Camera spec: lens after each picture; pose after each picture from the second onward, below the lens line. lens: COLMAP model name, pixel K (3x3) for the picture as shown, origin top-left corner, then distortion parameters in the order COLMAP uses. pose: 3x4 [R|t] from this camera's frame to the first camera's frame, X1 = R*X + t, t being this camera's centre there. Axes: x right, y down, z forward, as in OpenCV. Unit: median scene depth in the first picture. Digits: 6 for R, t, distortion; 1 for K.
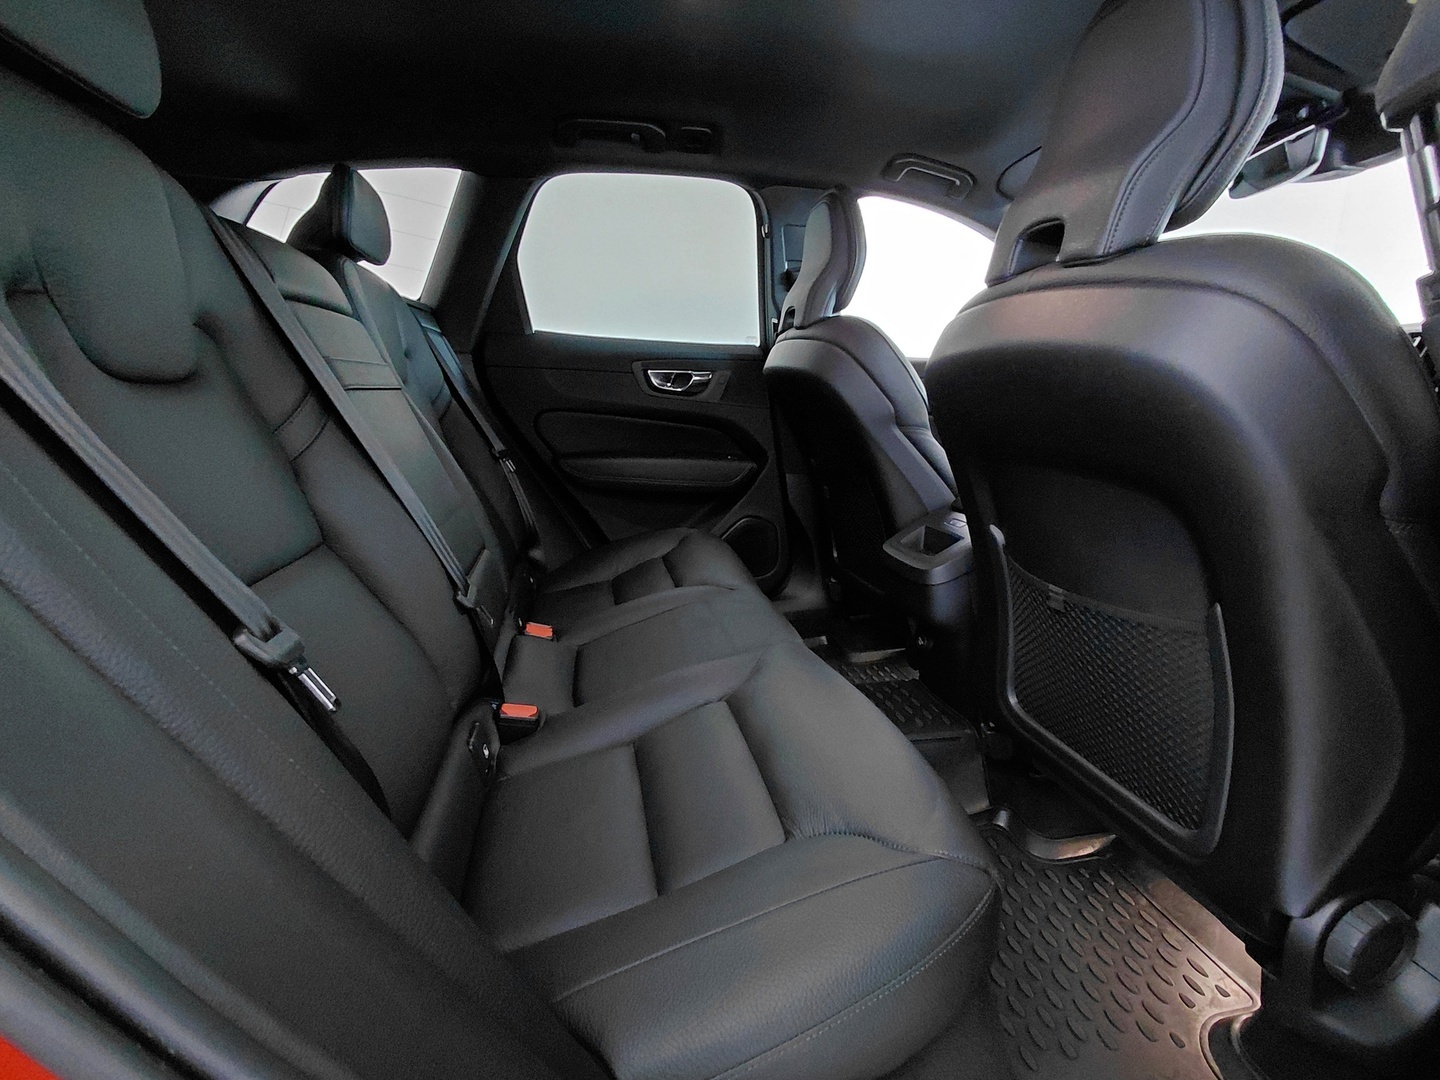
lens RADIAL K [[665.1, 0, 728.1], [0, 665.1, 536.9], [0, 0, 1]] dist [0.000414, 0.000068]
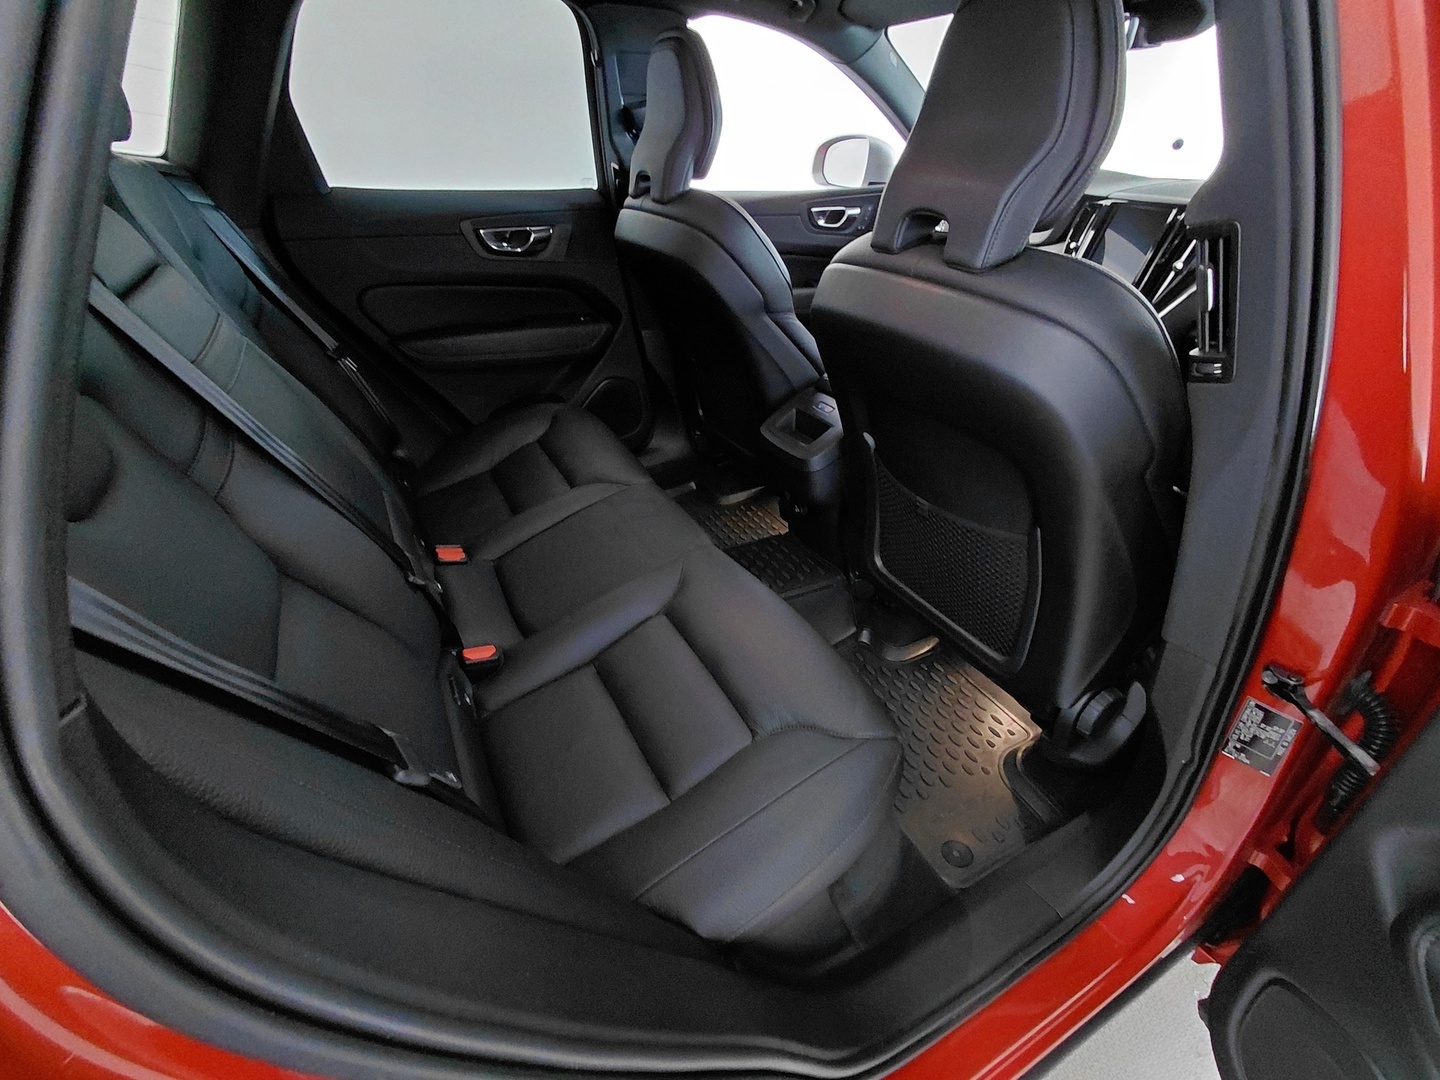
lens RADIAL K [[665.1, 0, 728.1], [0, 665.1, 536.9], [0, 0, 1]] dist [0.000414, 0.000068]
pose [[0.959471, -0.157609, 0.233612, -0.105758], [0.074419, 0.941259, 0.329384, -0.186937], [-0.271803, -0.298650, 0.914840, -0.052122]]
